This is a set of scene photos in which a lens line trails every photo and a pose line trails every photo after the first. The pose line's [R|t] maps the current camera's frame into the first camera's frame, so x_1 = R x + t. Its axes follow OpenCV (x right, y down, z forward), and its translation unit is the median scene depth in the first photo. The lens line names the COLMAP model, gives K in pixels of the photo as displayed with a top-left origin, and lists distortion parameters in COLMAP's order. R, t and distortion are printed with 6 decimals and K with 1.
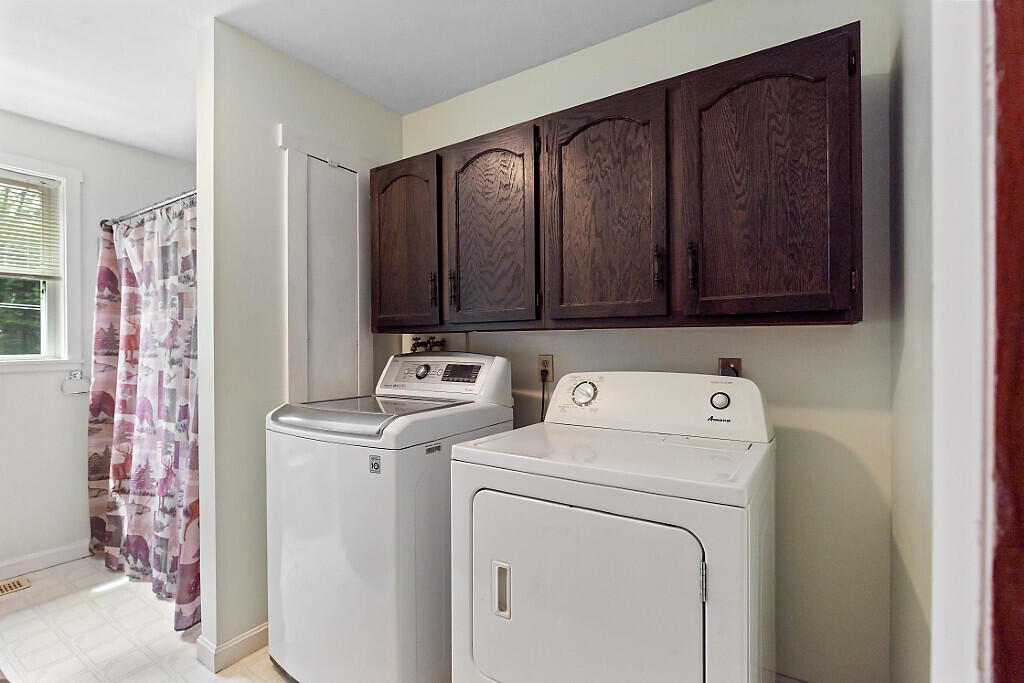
lens RADIAL K [[482.0, 0, 511.2], [0, 482.0, 343.5], [0, 0, 1]] dist [-0.002932, -0.000718]
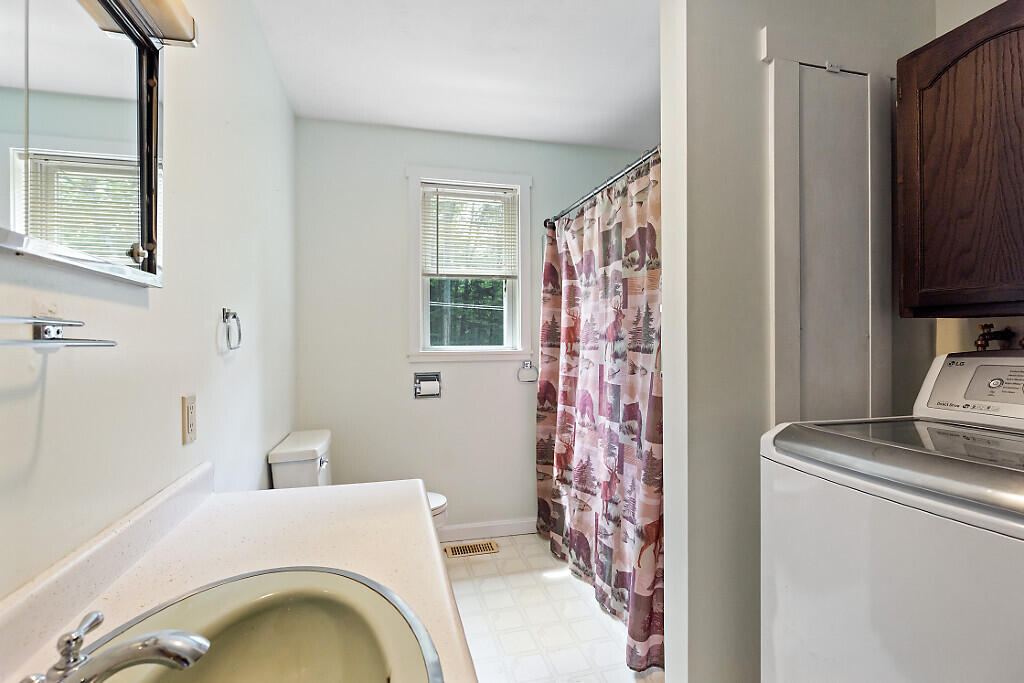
lens RADIAL K [[482.0, 0, 510.4], [0, 482.0, 340.9], [0, 0, 1]] dist [-0.002932, -0.000718]
pose [[0.749004, 0.005315, -0.662544, -0.239710], [-0.000486, 0.999972, 0.007473, 0.003701], [0.662565, -0.005275, 0.748986, 0.177838]]
